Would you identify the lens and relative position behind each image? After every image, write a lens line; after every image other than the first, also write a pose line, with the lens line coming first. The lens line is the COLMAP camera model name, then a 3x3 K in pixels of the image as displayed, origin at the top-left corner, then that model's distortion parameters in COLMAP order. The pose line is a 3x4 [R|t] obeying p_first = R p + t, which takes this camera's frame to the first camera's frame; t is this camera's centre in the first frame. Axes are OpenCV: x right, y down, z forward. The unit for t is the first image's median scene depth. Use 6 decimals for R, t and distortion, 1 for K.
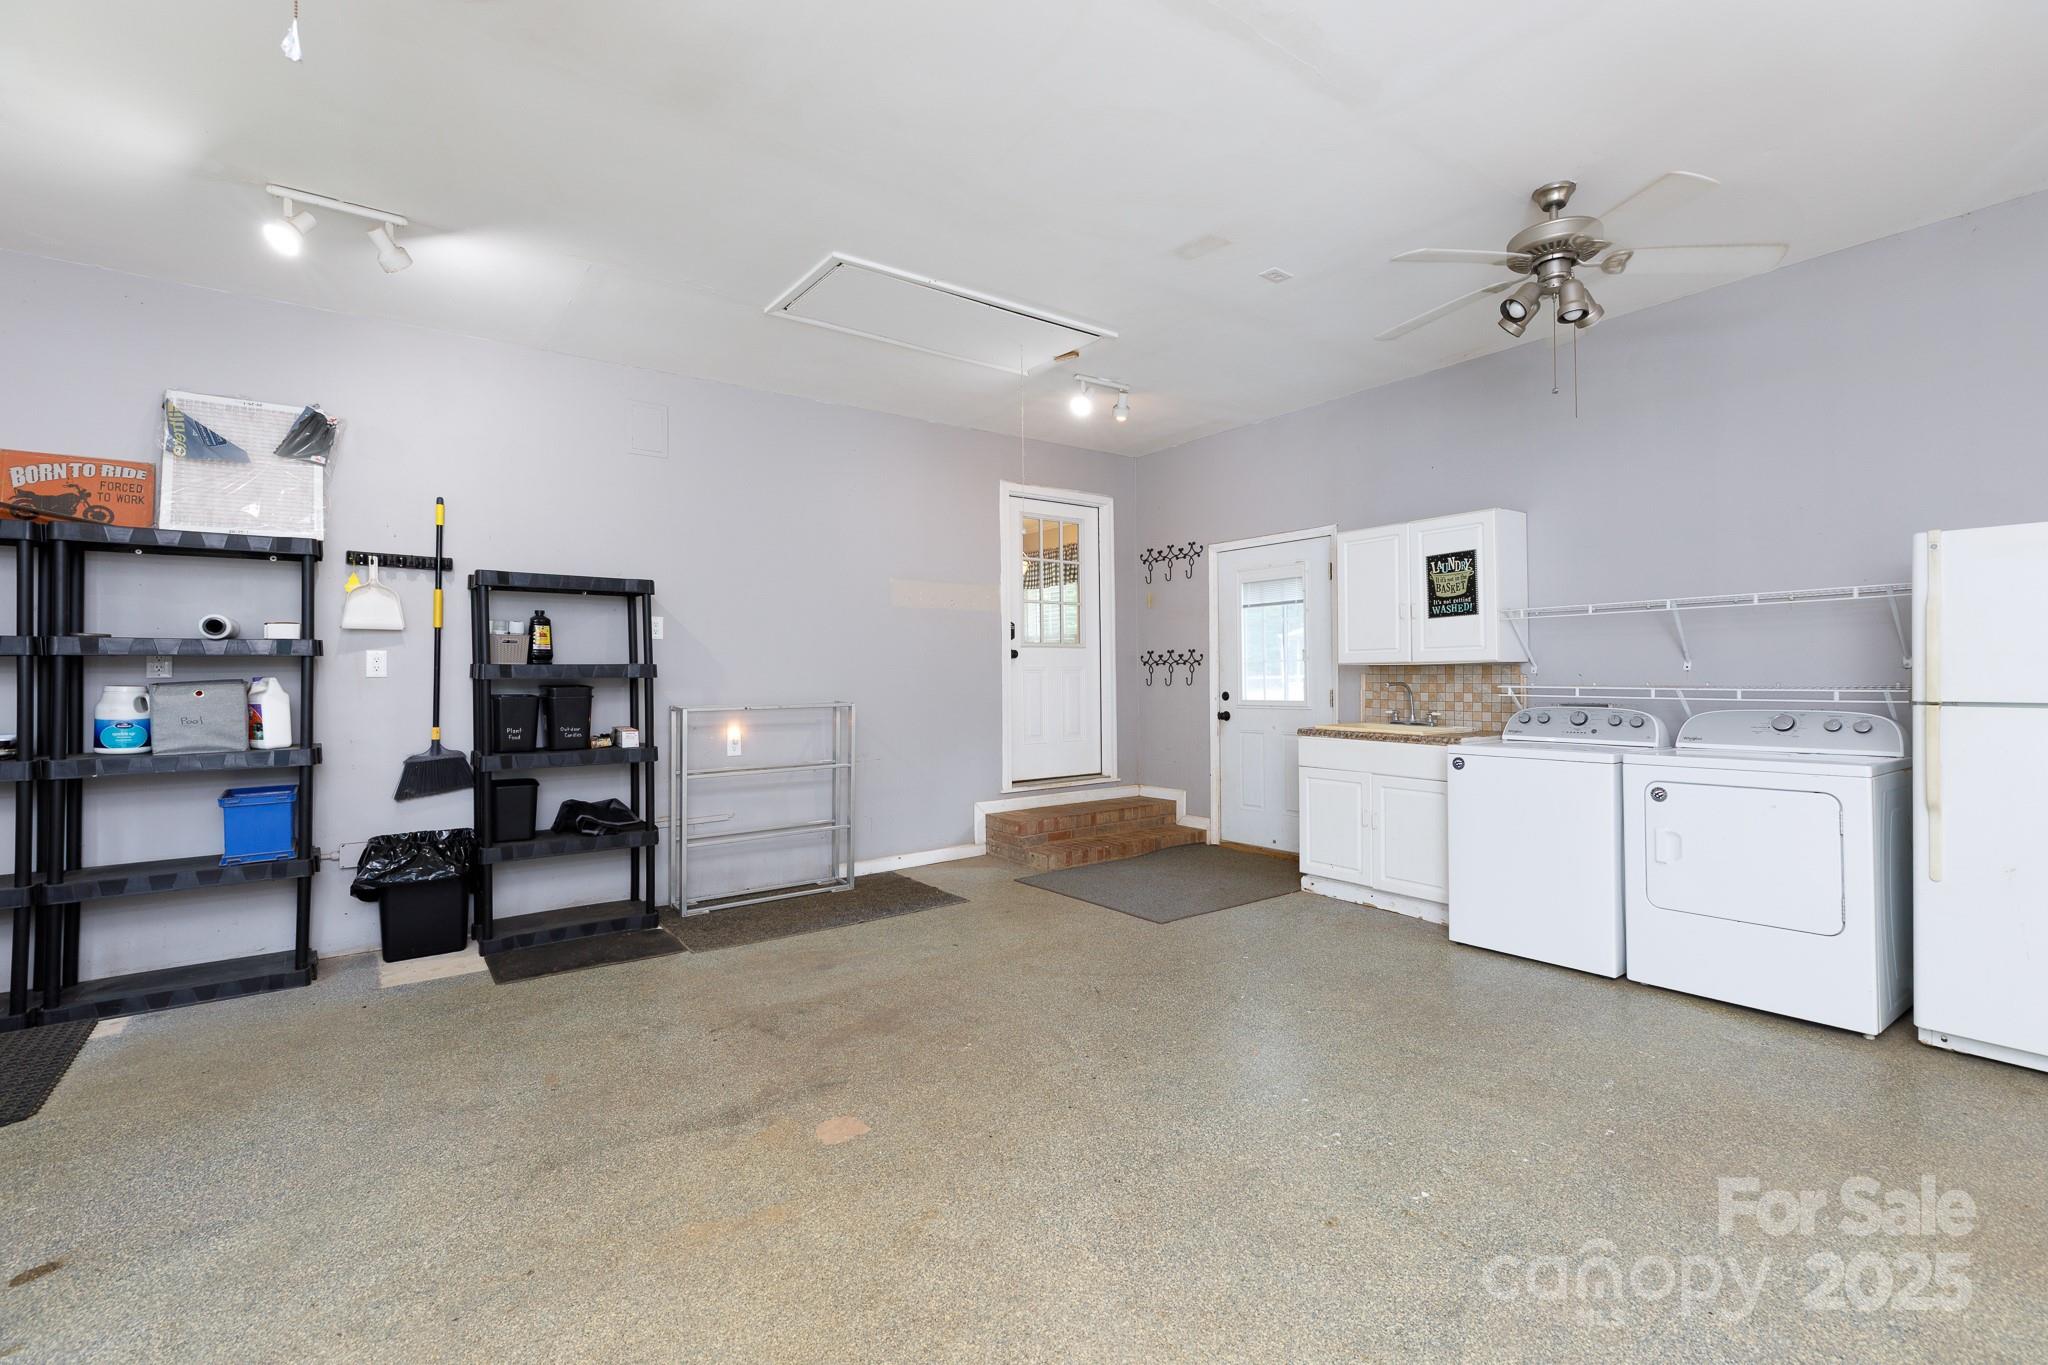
lens RADIAL K [[919.1, 0, 1024.0], [0, 919.1, 682.5], [0, 0, 1]] dist [0.000443, -0.000014]
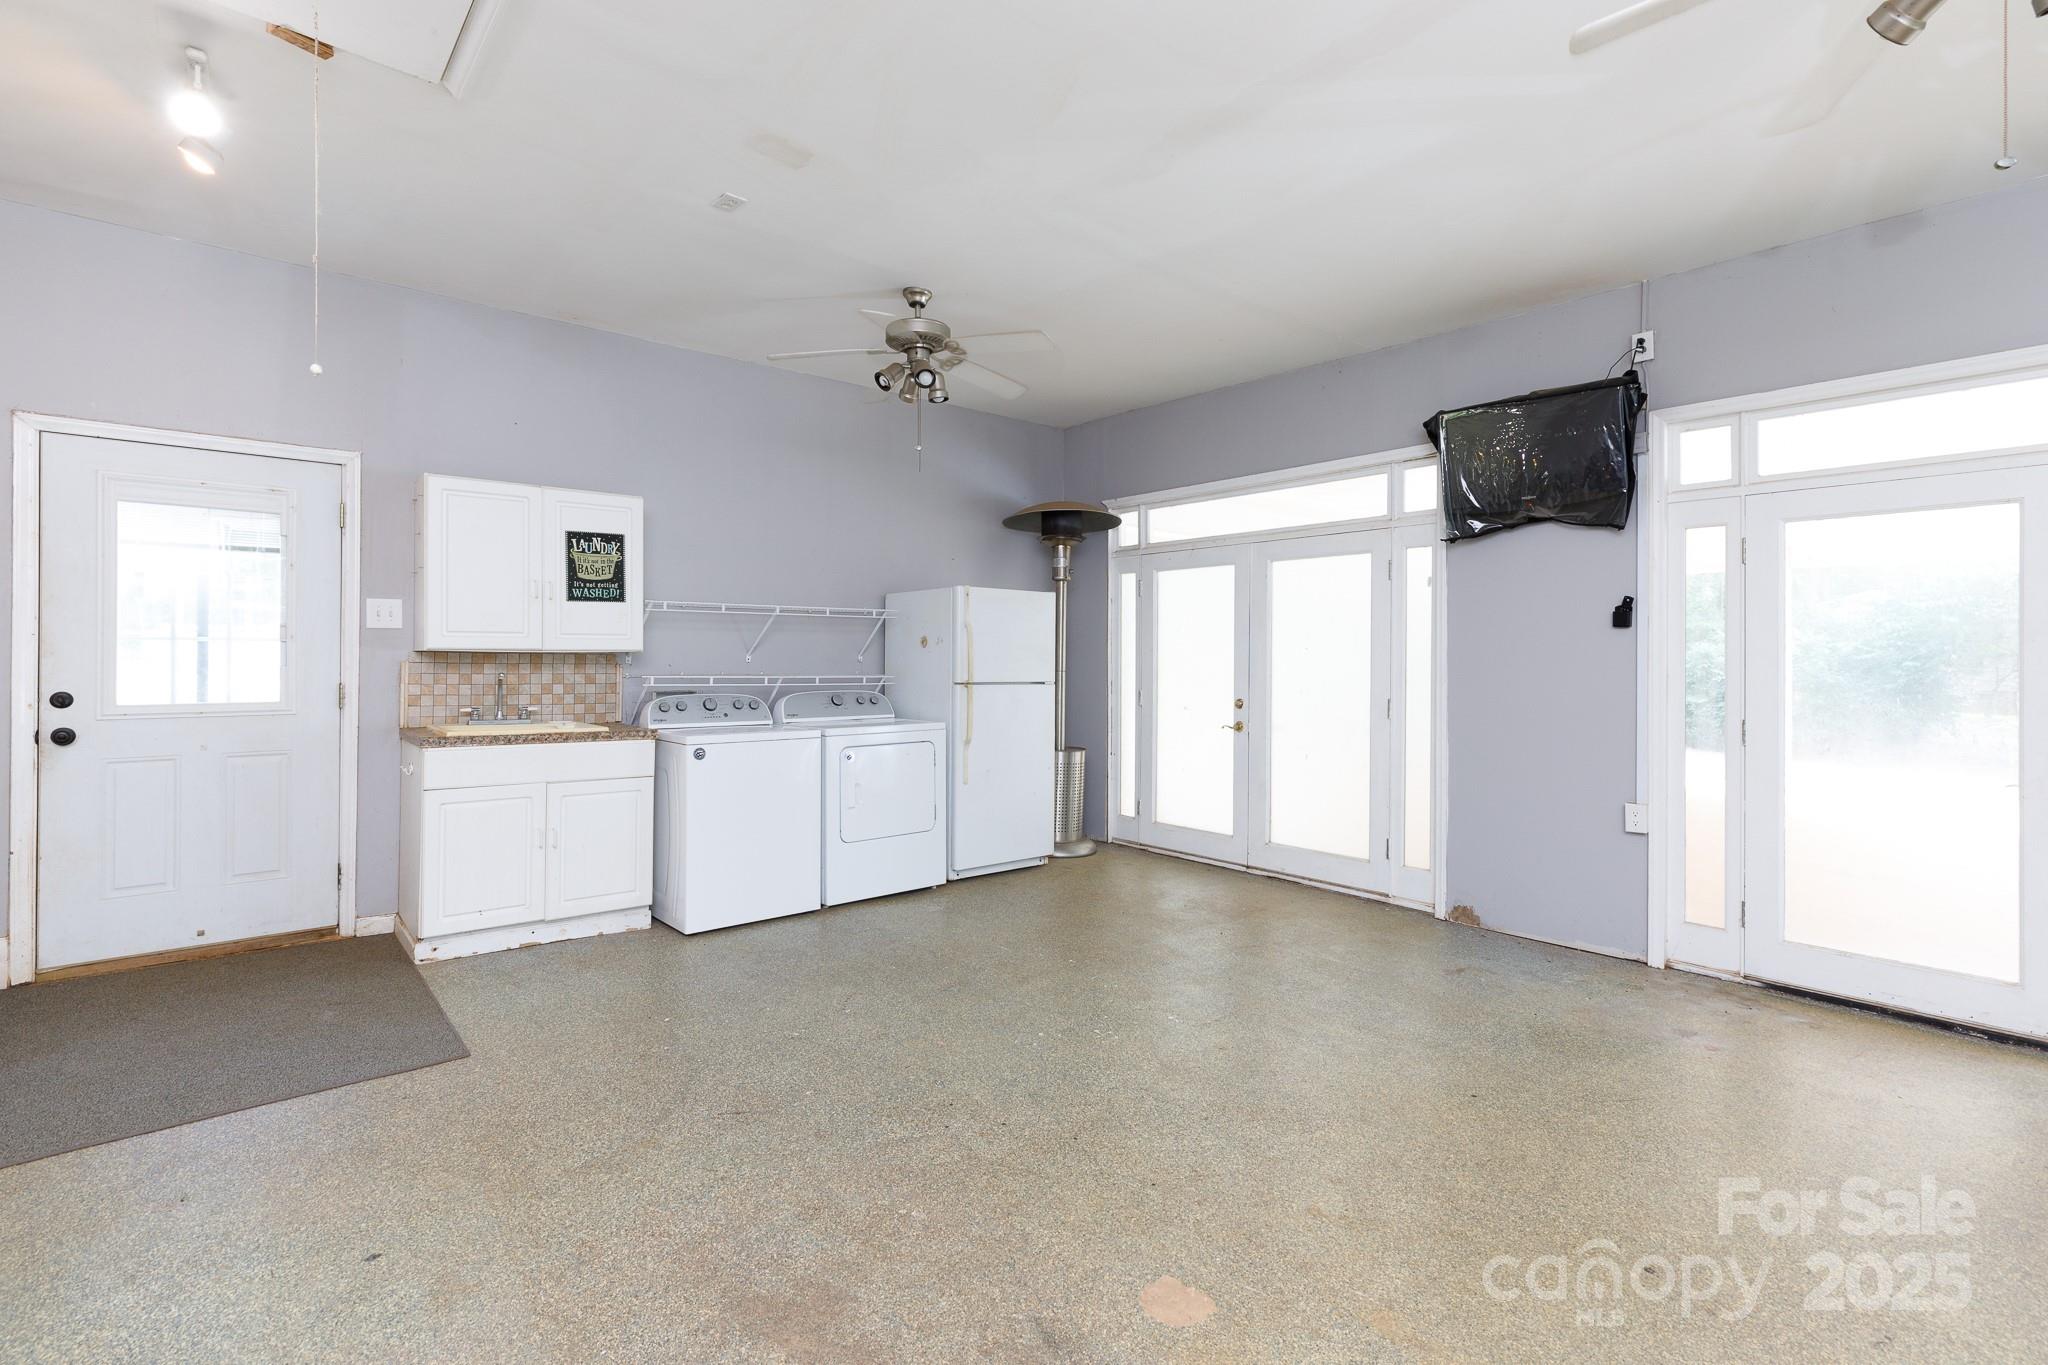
lens RADIAL K [[931.2, 0, 1023.0], [0, 931.2, 670.1], [0, 0, 1]] dist [0.002417, 0.000263]
pose [[-0.066588, -0.004810, 0.997769, -0.498969], [0.000565, 0.999988, 0.004859, -0.007210], [-0.997780, 0.000887, -0.066584, 0.634071]]
